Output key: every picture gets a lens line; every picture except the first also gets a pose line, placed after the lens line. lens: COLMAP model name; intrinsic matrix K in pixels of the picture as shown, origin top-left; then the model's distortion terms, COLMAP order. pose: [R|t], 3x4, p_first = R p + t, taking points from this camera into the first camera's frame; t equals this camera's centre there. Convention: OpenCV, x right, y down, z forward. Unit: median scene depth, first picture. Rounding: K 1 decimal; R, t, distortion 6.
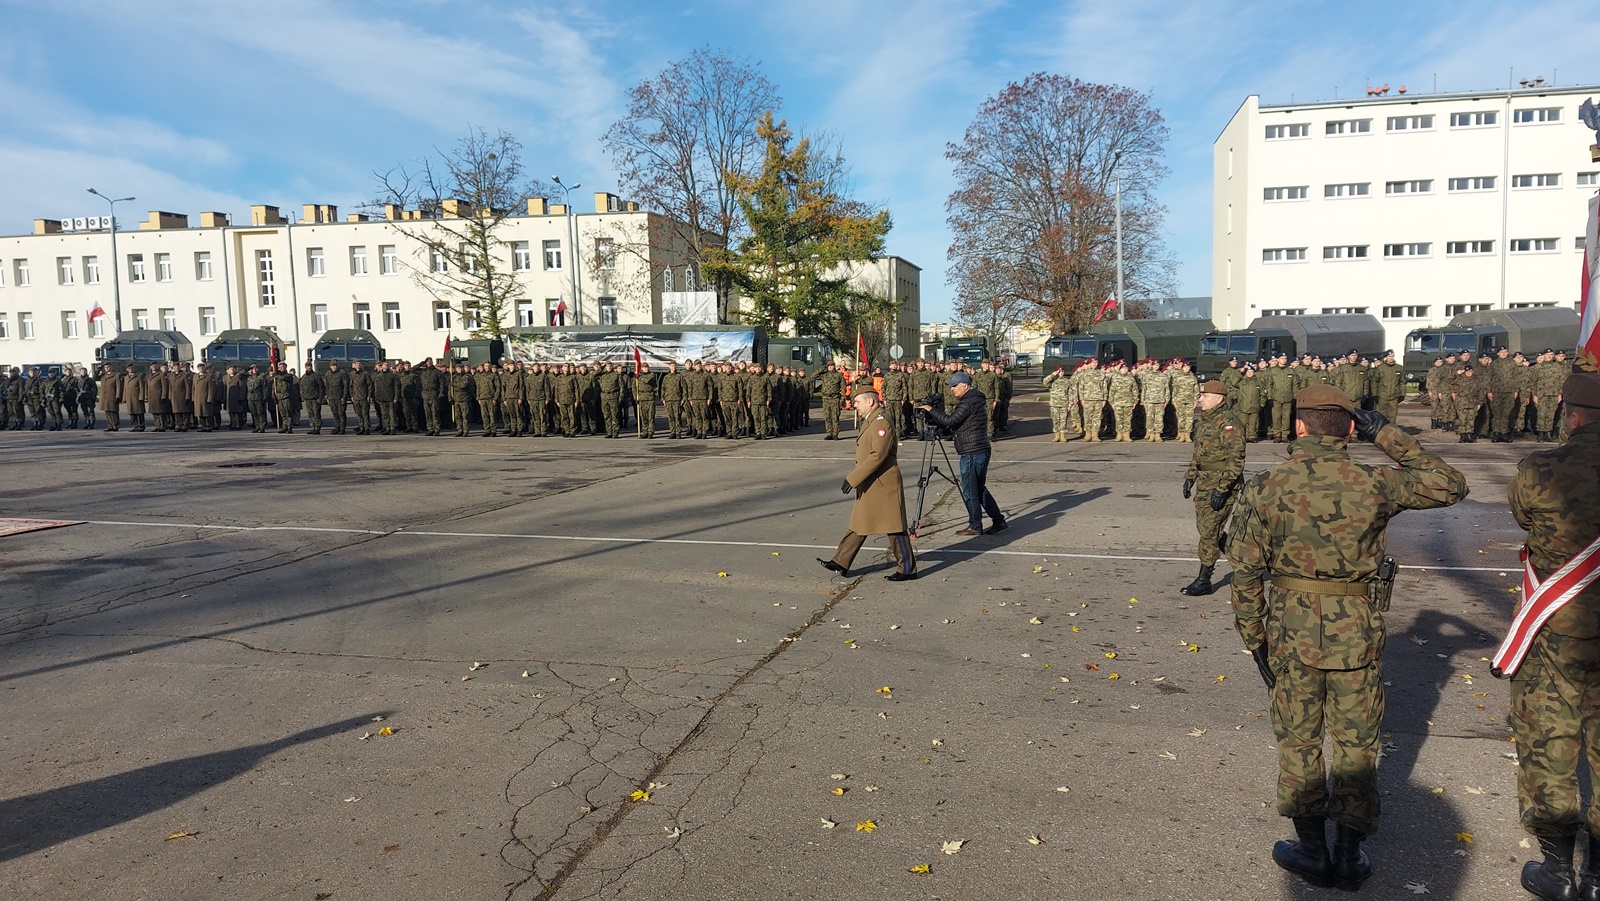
lens RADIAL K [[1134.7, 0, 821.4], [0, 1134.7, 459.7], [0, 0, 1]] dist [0.090662, -0.094280]
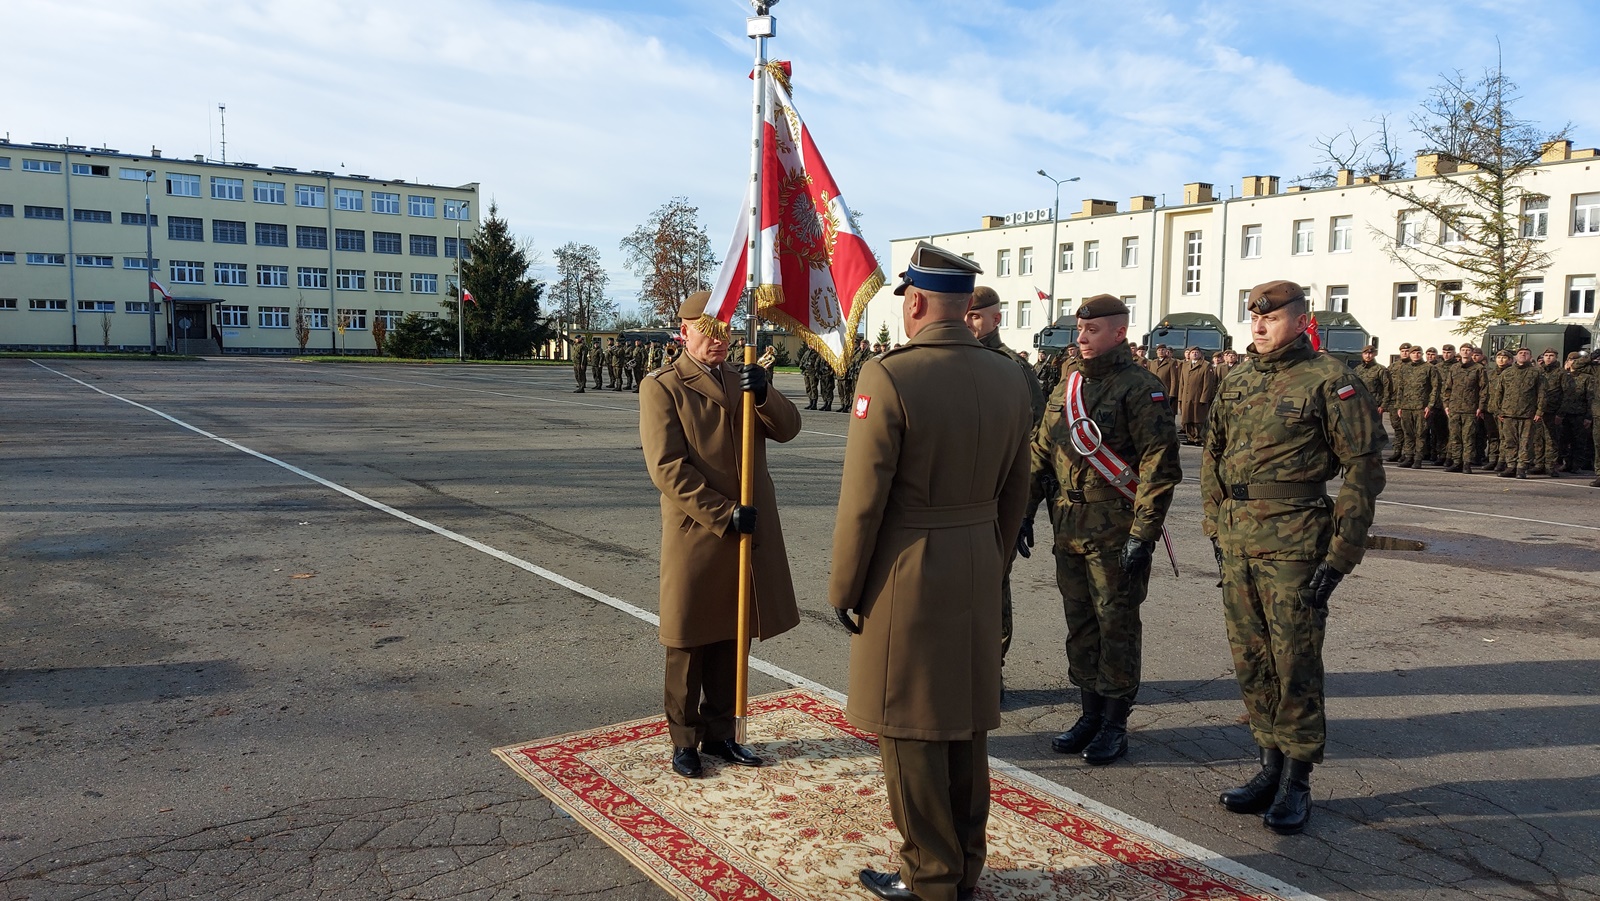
lens RADIAL K [[1134.7, 0, 807.7], [0, 1134.7, 448.9], [0, 0, 1]] dist [0.090662, -0.094280]
pose [[0.745805, 0.082054, -0.661091, -0.100953], [-0.087869, 0.995831, 0.024474, -0.007481], [0.660343, 0.039837, 0.749906, 0.133758]]
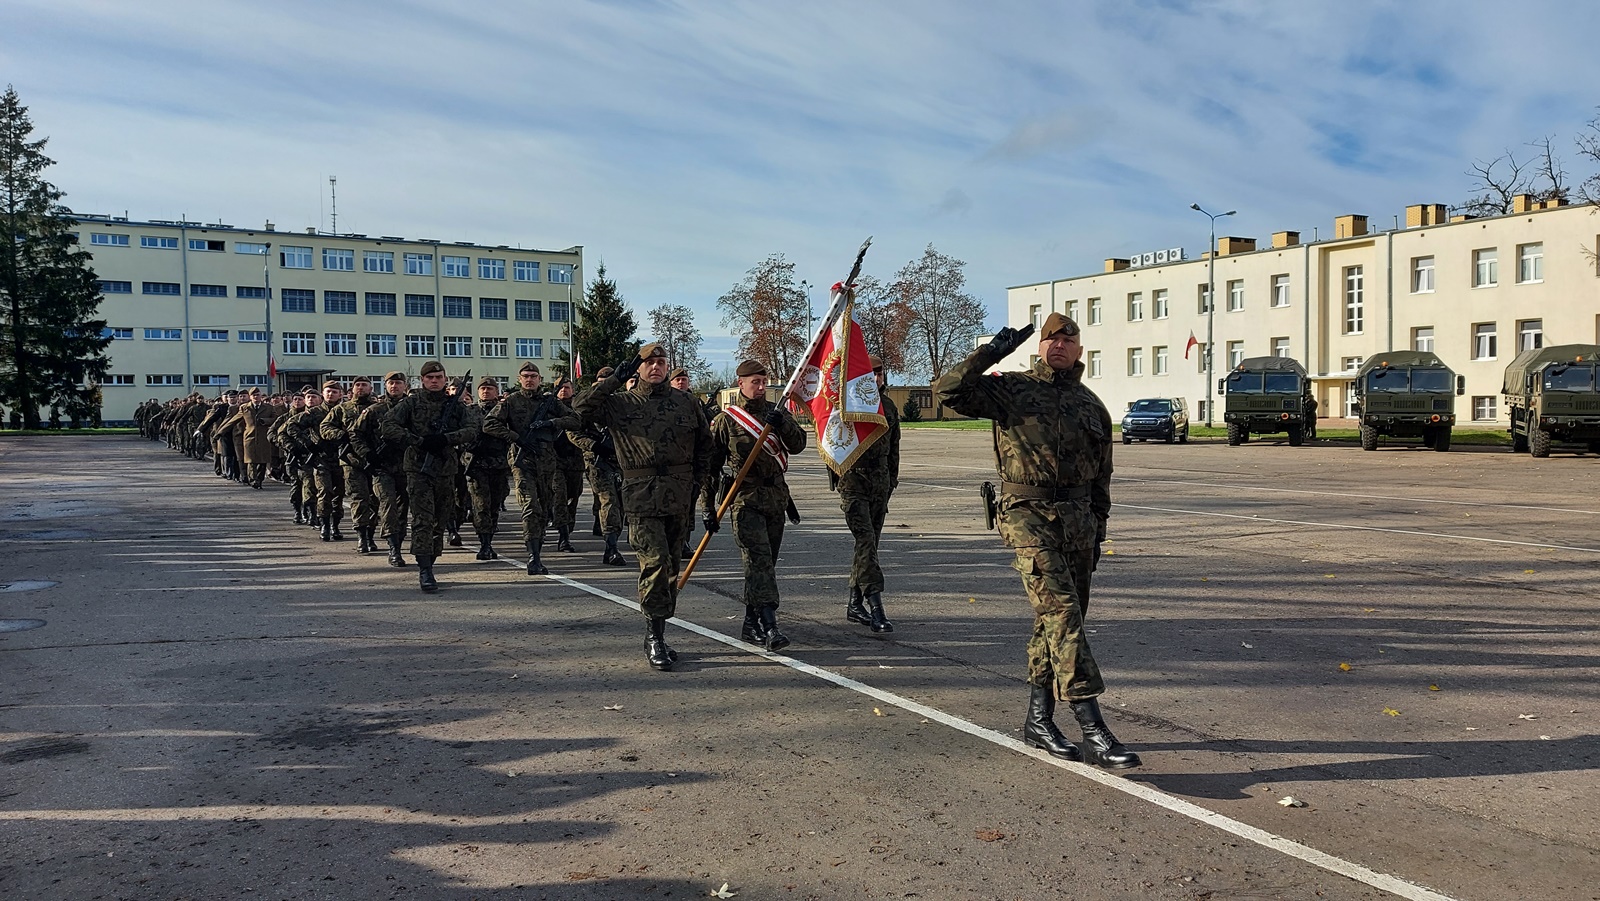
lens RADIAL K [[1134.7, 0, 810.6], [0, 1134.7, 449.0], [0, 0, 1]] dist [0.090662, -0.094280]
pose [[0.702383, 0.033438, -0.711013, -0.161137], [-0.066455, 0.997614, -0.018732, -0.008027], [0.708690, 0.060407, 0.702929, 0.143406]]
